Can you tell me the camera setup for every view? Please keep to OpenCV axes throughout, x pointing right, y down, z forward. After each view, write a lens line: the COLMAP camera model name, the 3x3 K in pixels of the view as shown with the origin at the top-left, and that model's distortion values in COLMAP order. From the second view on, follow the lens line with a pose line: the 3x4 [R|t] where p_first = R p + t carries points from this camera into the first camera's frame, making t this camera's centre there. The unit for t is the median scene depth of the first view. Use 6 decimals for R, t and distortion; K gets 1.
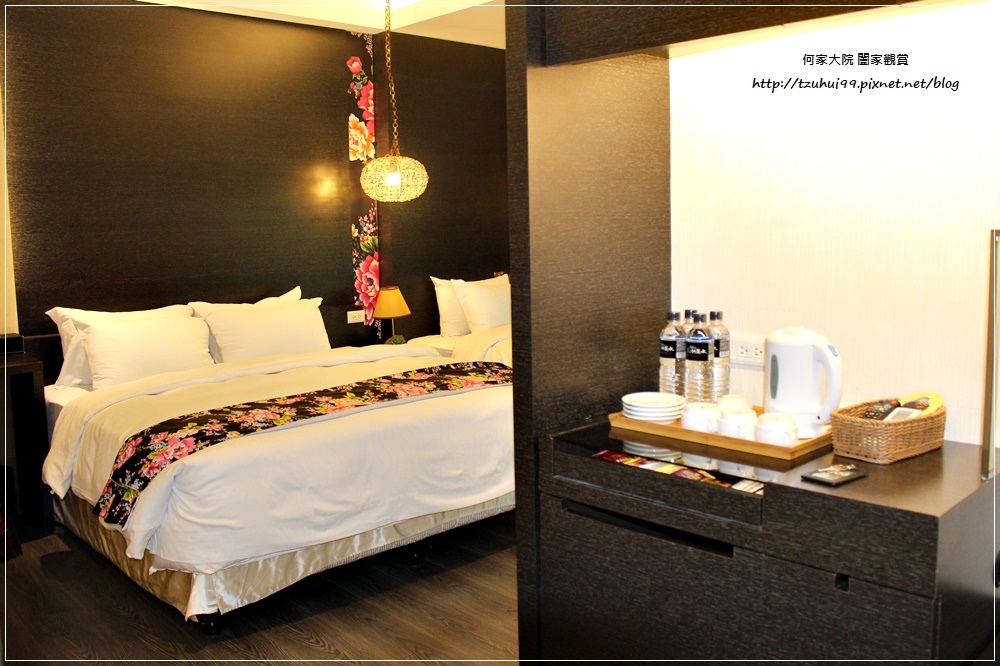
lens RADIAL K [[883.1, 0, 500.0], [0, 883.1, 333.0], [0, 0, 1]] dist [-0.164243, 0.152745]
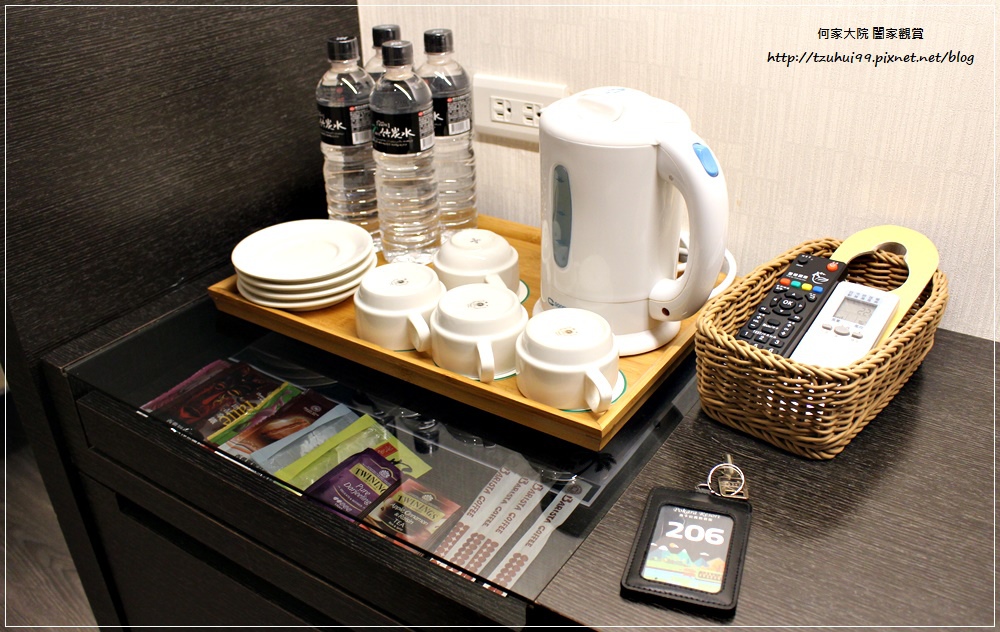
lens RADIAL K [[876.5, 0, 500.0], [0, 876.5, 316.0], [0, 0, 1]] dist [-0.107229, 0.000508]
pose [[0.975378, -0.107363, 0.192643, 0.150222], [0.028314, 0.927235, 0.373407, -0.046322], [-0.218716, -0.358758, 0.907445, 0.455812]]
